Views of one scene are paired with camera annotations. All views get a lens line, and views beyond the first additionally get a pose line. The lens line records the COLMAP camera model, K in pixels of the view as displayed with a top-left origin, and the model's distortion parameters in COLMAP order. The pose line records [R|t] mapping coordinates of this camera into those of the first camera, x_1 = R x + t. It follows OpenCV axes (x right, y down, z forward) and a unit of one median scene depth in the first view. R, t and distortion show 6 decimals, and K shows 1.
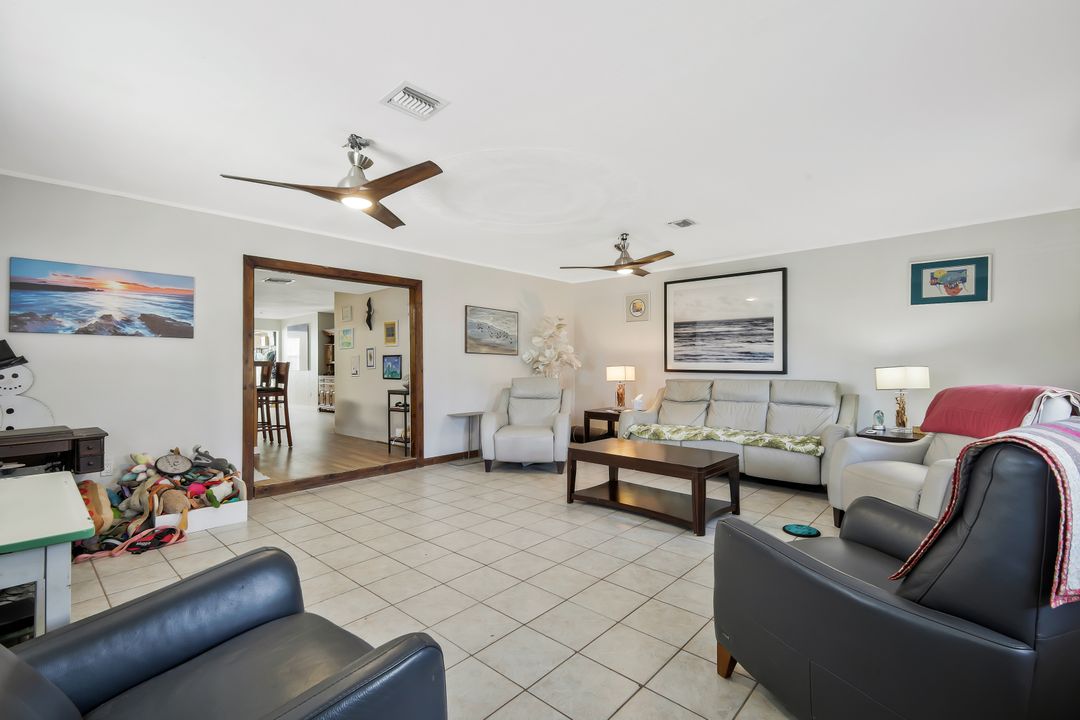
lens RADIAL K [[478.7, 0, 540.7], [0, 478.7, 356.2], [0, 0, 1]] dist [0.002357, 0.000820]
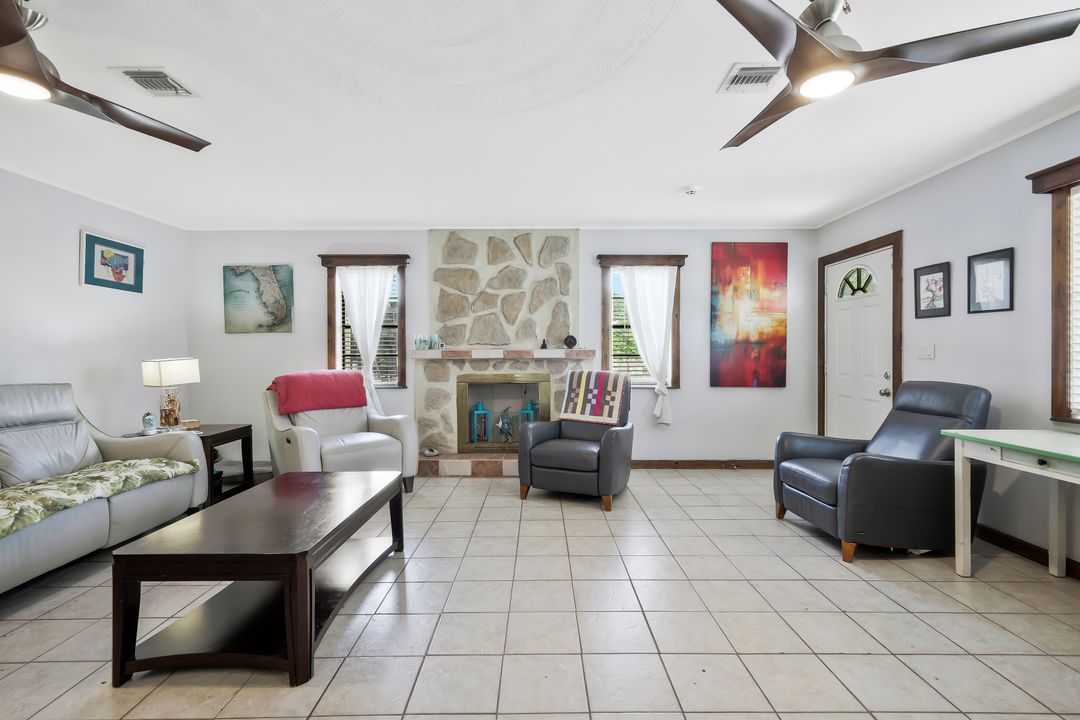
lens RADIAL K [[478.7, 0, 540.7], [0, 478.7, 356.2], [0, 0, 1]] dist [0.002357, 0.000820]
pose [[-0.666279, -0.000367, 0.745703, -0.359696], [-0.001019, 0.999999, -0.000418, 0.015227], [-0.745702, -0.001038, -0.666279, 1.016004]]
